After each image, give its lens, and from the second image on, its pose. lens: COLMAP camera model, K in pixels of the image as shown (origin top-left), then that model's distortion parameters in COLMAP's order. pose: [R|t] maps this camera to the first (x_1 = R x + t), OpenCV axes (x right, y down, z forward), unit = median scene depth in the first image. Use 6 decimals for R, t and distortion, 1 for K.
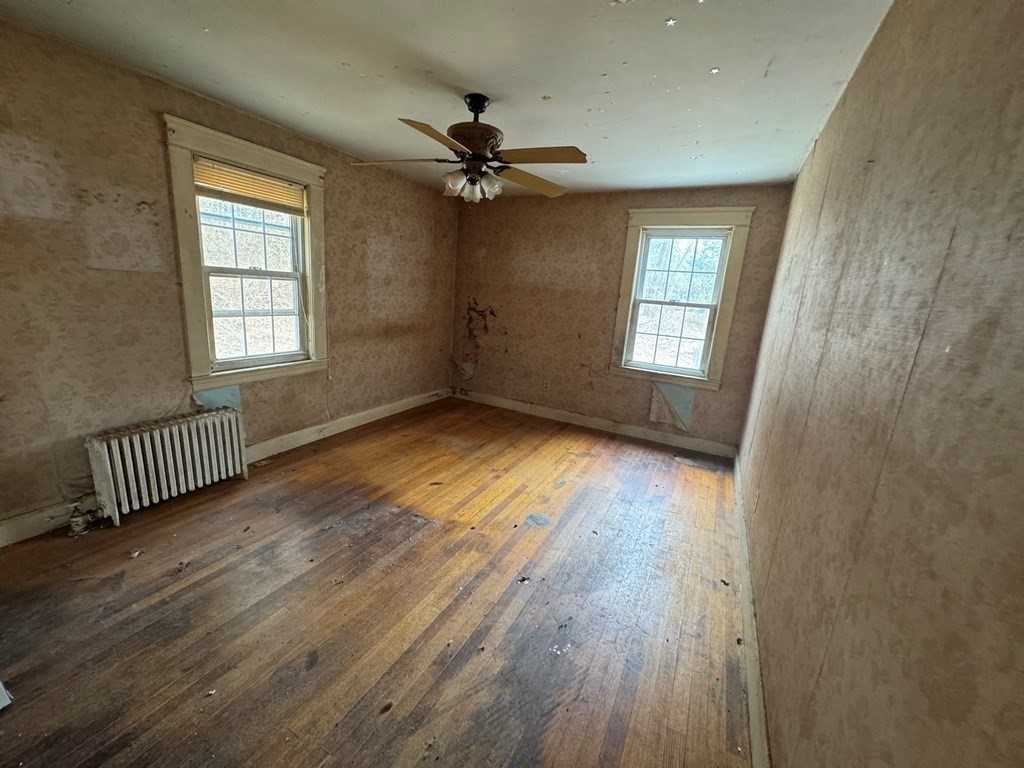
lens RADIAL K [[409.2, 0, 510.5], [0, 409.2, 382.1], [0, 0, 1]] dist [-0.001424, -0.000297]
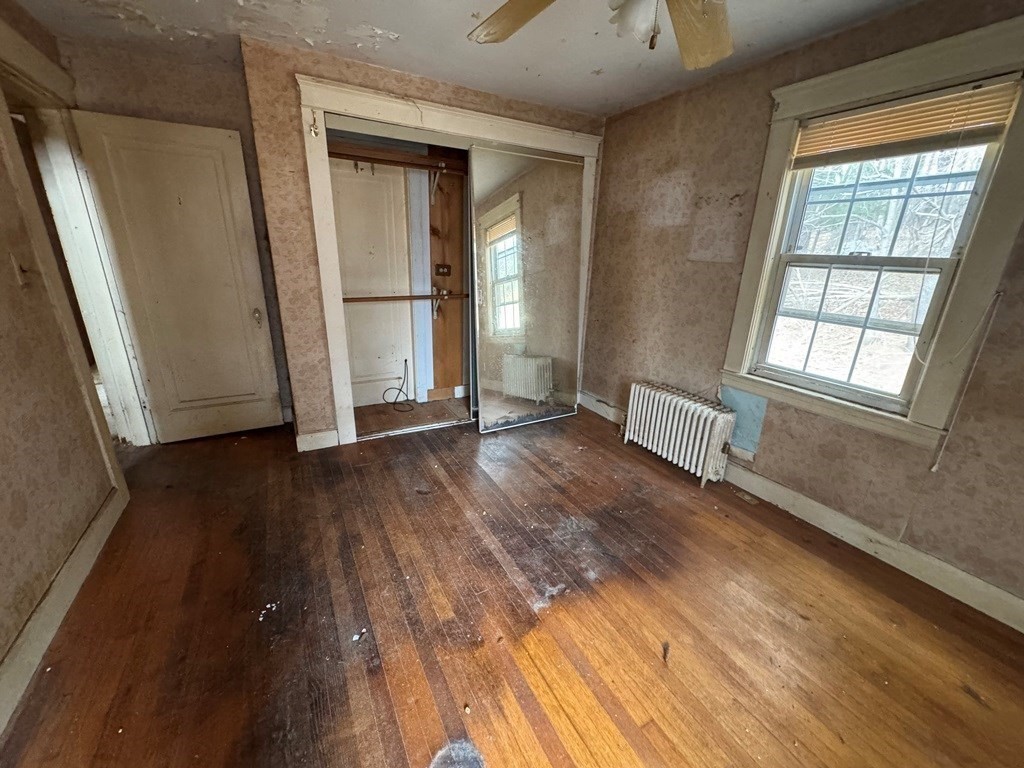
lens RADIAL K [[409.2, 0, 510.5], [0, 409.2, 382.1], [0, 0, 1]] dist [-0.001424, -0.000297]
pose [[-0.551568, 0.173876, -0.815806, 0.311236], [-0.251945, 0.897625, 0.361654, -0.207995], [0.795171, 0.405015, -0.451294, 1.033601]]
